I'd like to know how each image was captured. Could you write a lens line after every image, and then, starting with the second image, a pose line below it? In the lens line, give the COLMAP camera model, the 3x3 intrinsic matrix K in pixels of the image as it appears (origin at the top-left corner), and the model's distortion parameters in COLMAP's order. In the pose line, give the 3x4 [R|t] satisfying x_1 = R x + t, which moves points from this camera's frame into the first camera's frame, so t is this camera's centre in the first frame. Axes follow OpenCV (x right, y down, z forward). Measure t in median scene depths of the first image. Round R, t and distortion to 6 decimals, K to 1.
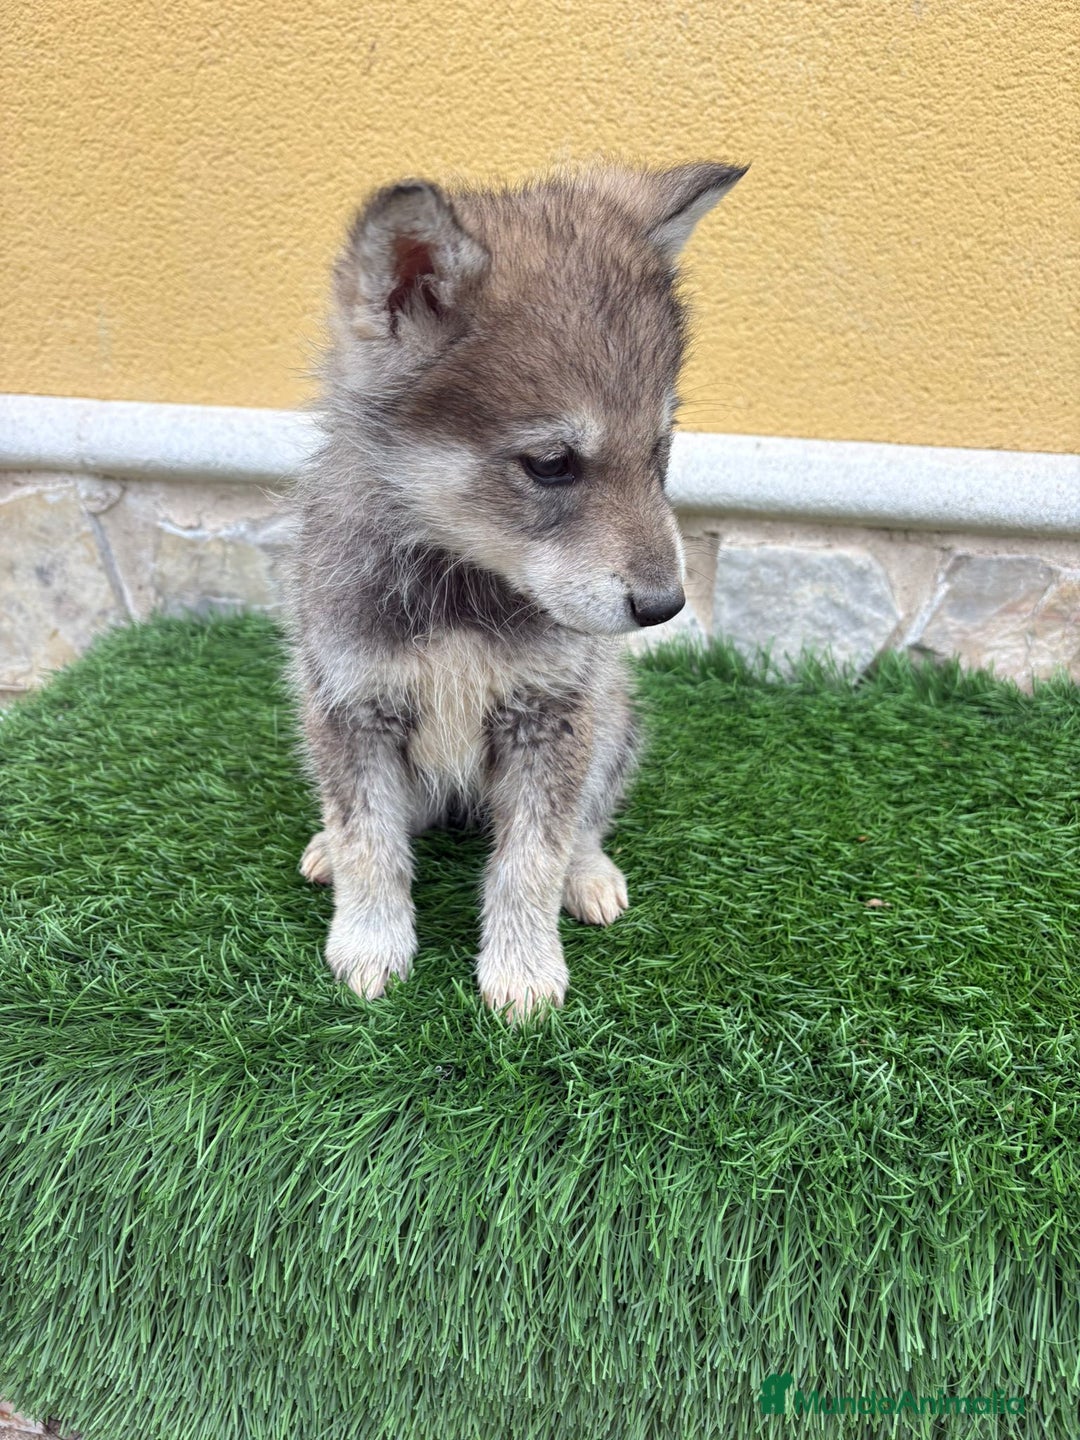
lens RADIAL K [[1097.2, 0, 536.2], [0, 1097.2, 724.5], [0, 0, 1]] dist [0.048745, -0.065390]
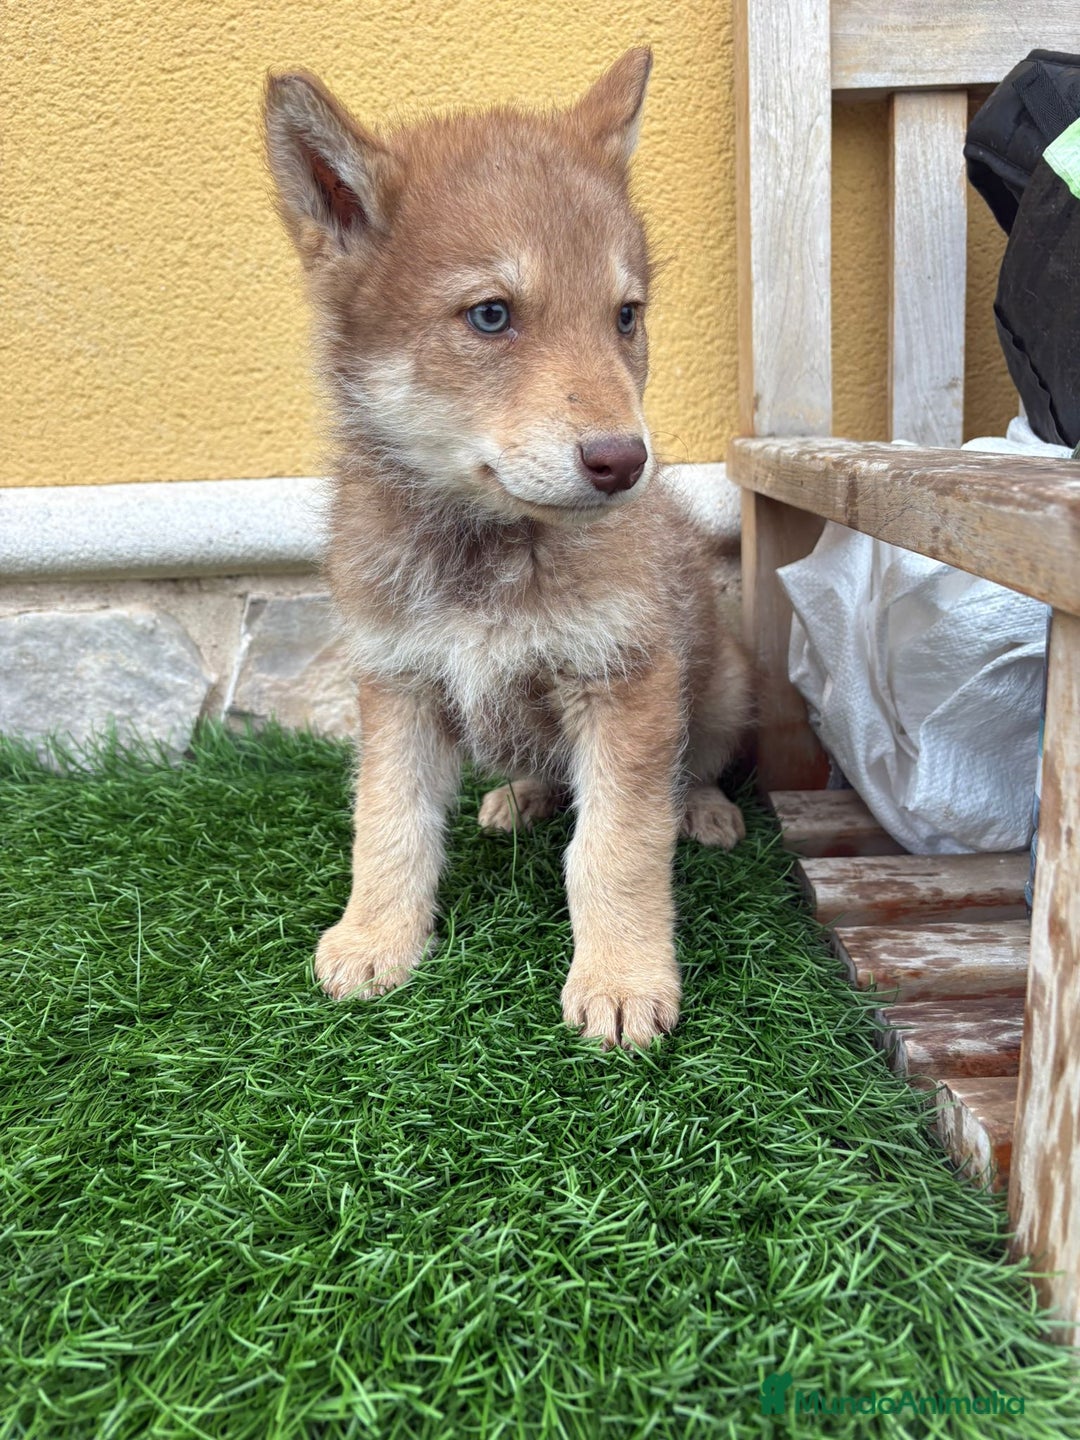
lens RADIAL K [[1103.3, 0, 520.7], [0, 1103.3, 726.9], [0, 0, 1]] dist [0.072287, -0.097666]
pose [[0.979253, -0.121539, 0.162149, 0.466093], [0.139388, 0.984799, -0.103641, 0.066418], [-0.147088, 0.124092, 0.981308, 0.144297]]
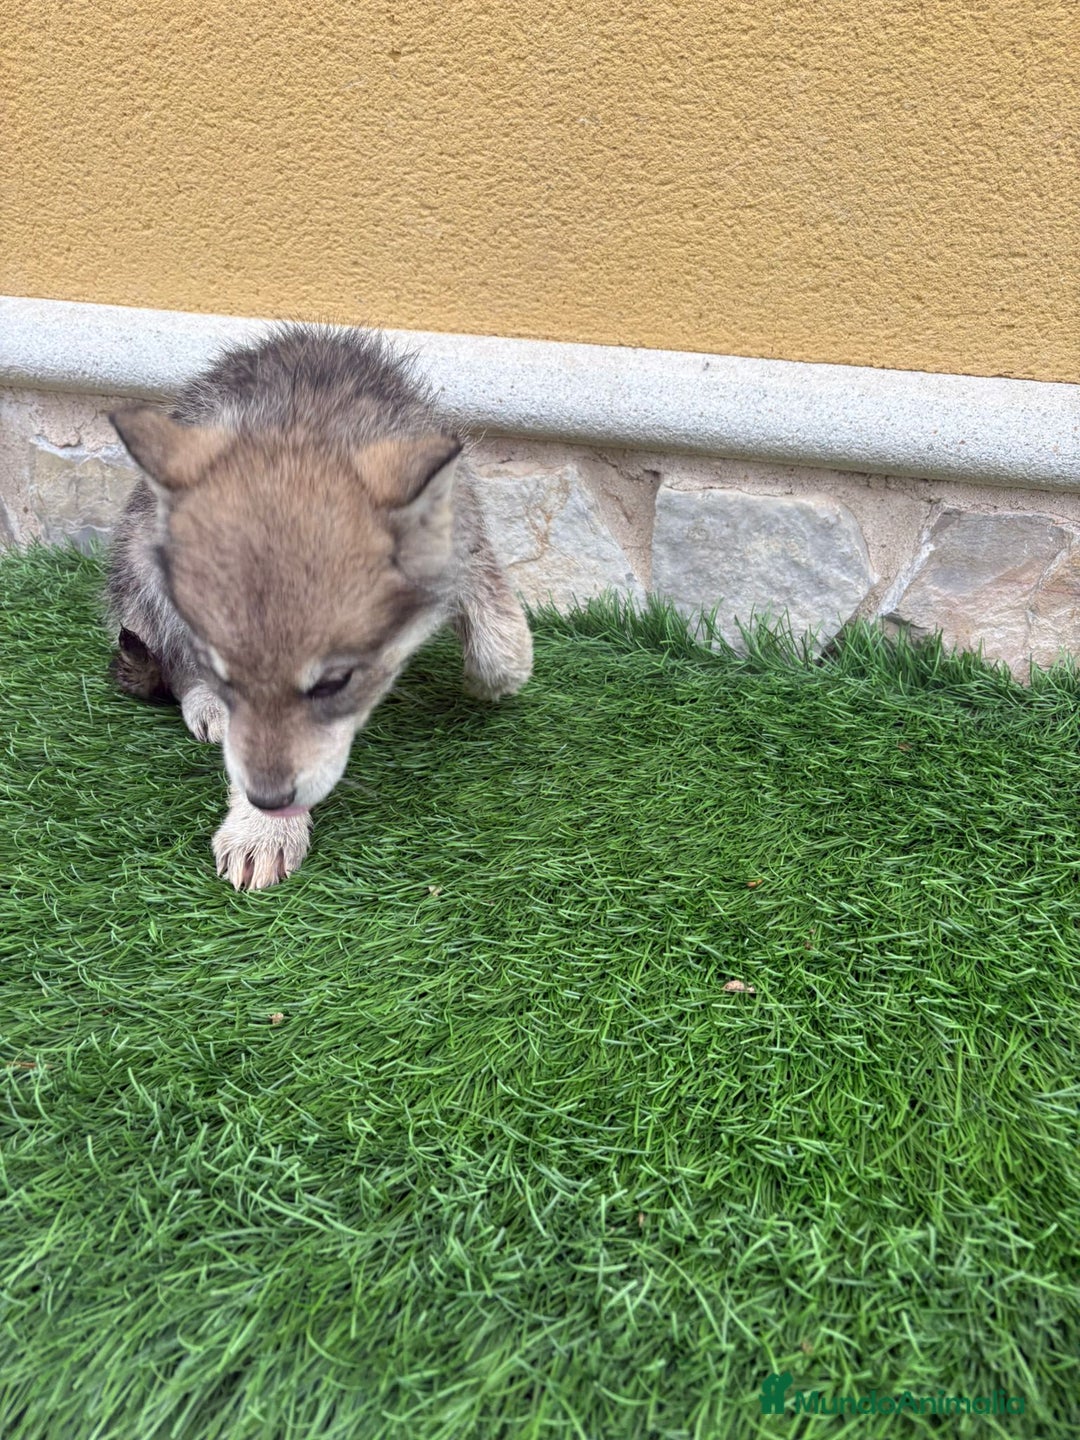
lens RADIAL K [[1090.9, 0, 536.0], [0, 1090.9, 717.2], [0, 0, 1]] dist [0.055602, -0.069824]
pose [[0.995841, 0.044474, -0.079515, 0.163655], [-0.036305, 0.994184, 0.101387, -0.078251], [0.083562, -0.098079, 0.991664, 0.169712]]
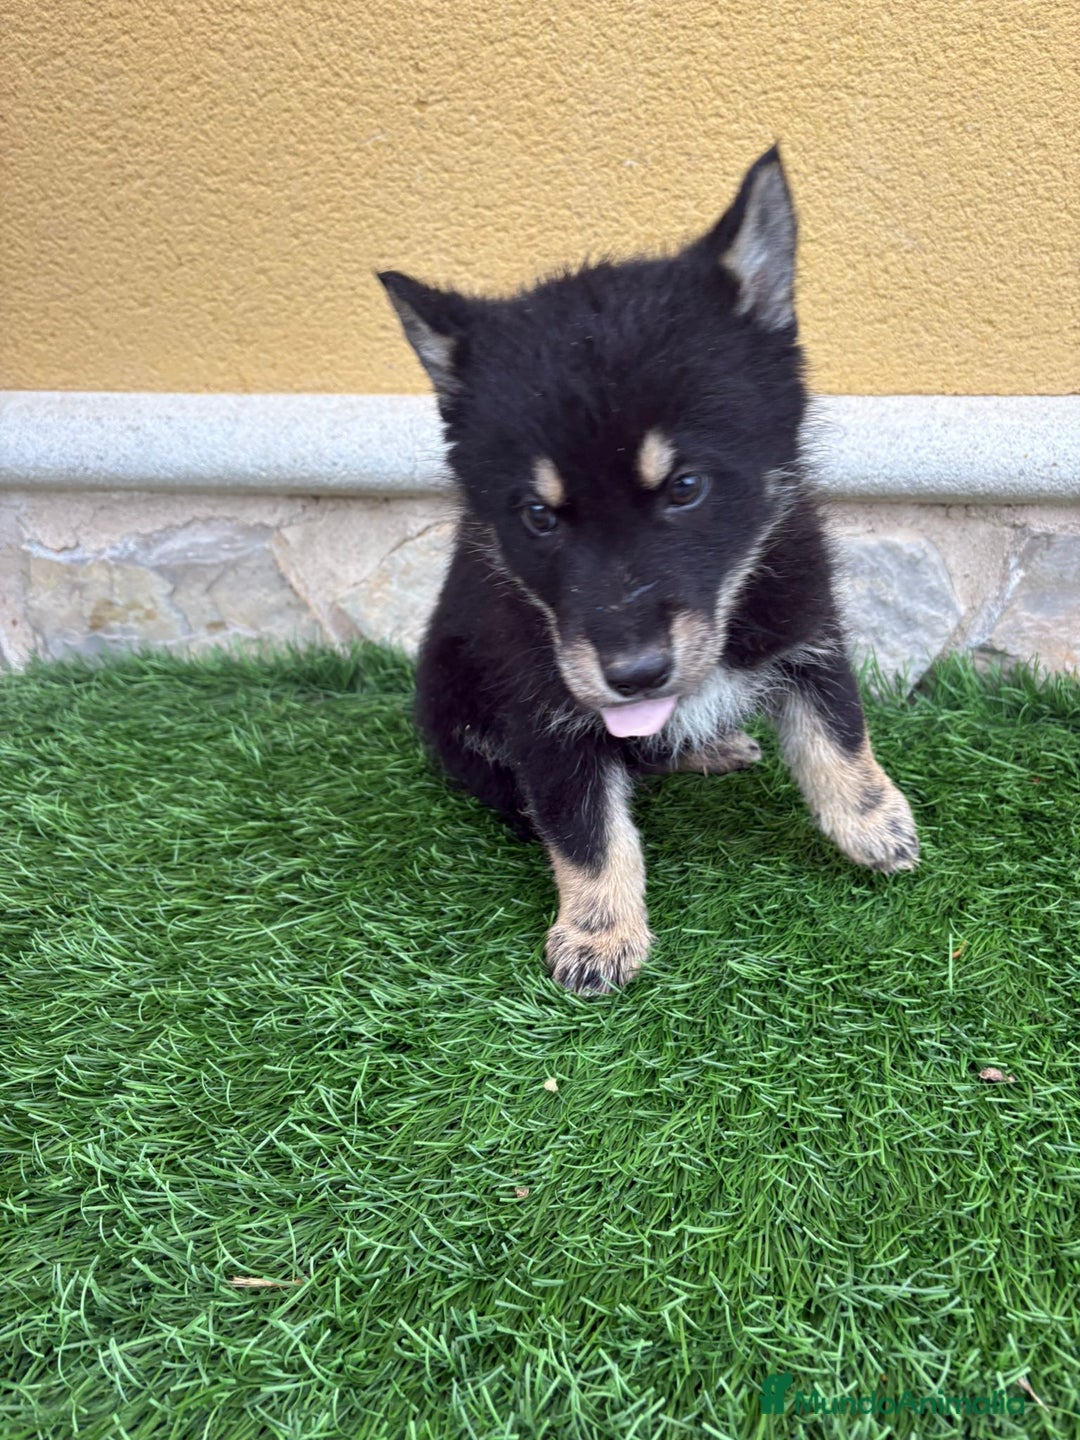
lens RADIAL K [[1105.0, 0, 559.0], [0, 1105.0, 725.8], [0, 0, 1]] dist [0.071050, -0.089646]
pose [[0.997424, -0.066968, 0.025699, 0.013174], [0.064962, 0.995270, 0.072226, -0.103536], [-0.030414, -0.070371, 0.997057, 0.217815]]
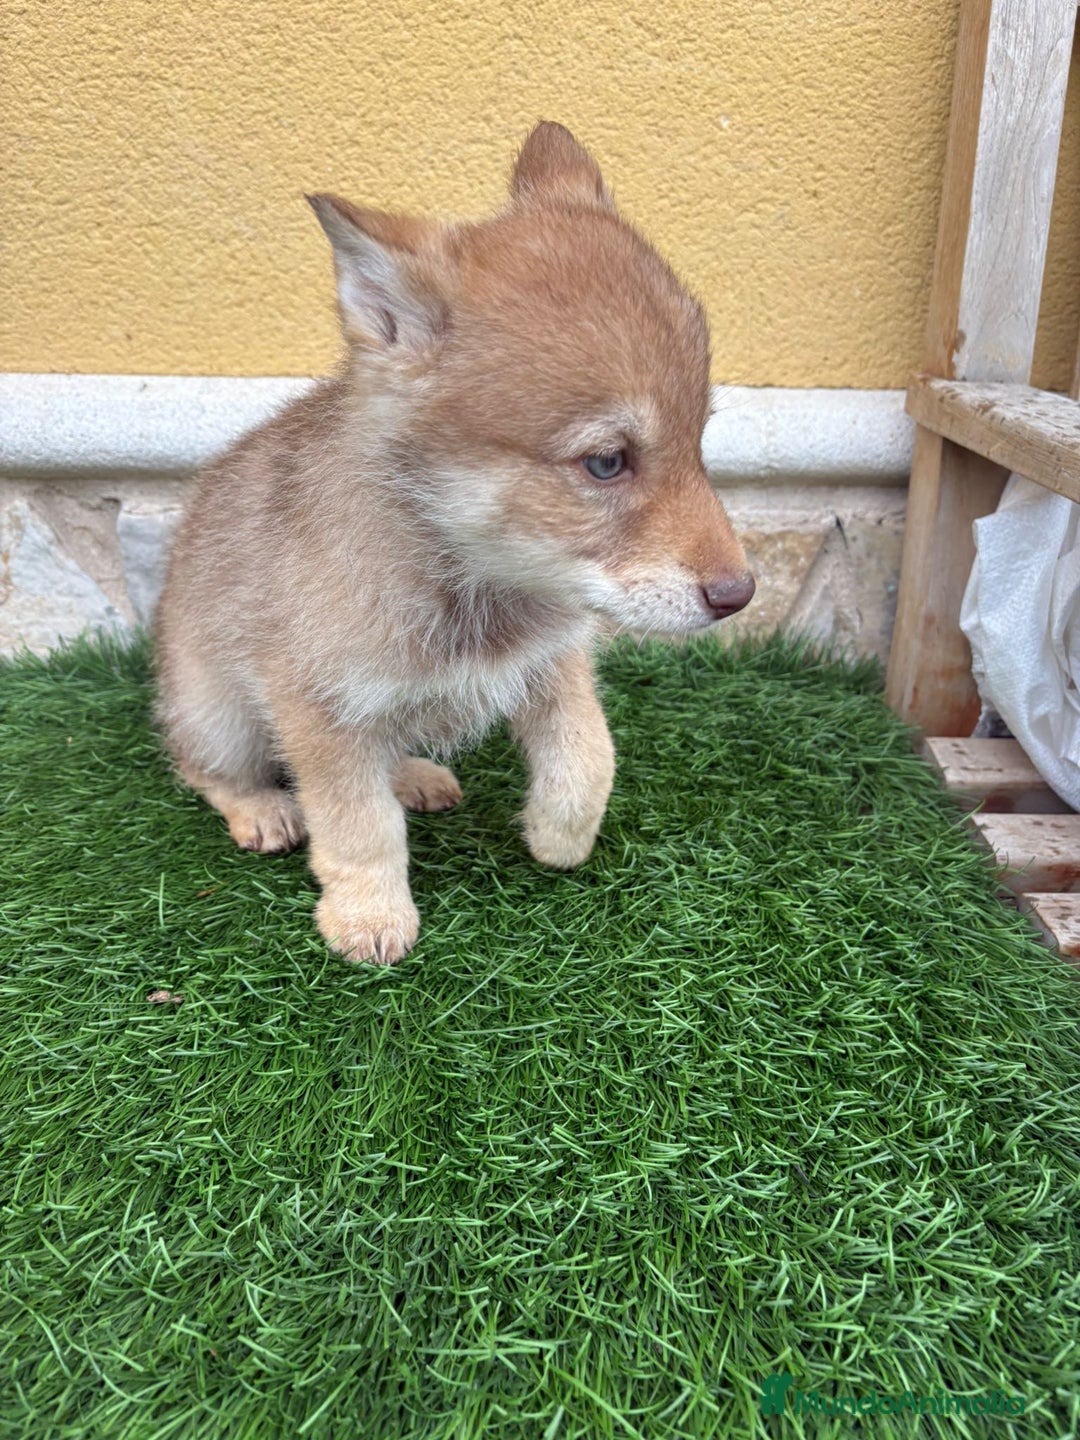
lens RADIAL K [[1110.4, 0, 521.1], [0, 1110.4, 713.9], [0, 0, 1]] dist [0.066772, -0.085003]
pose [[0.976517, -0.100202, 0.190718, 0.312273], [0.093689, 0.994677, 0.042885, -0.029527], [-0.194000, -0.024009, 0.980708, 0.159783]]
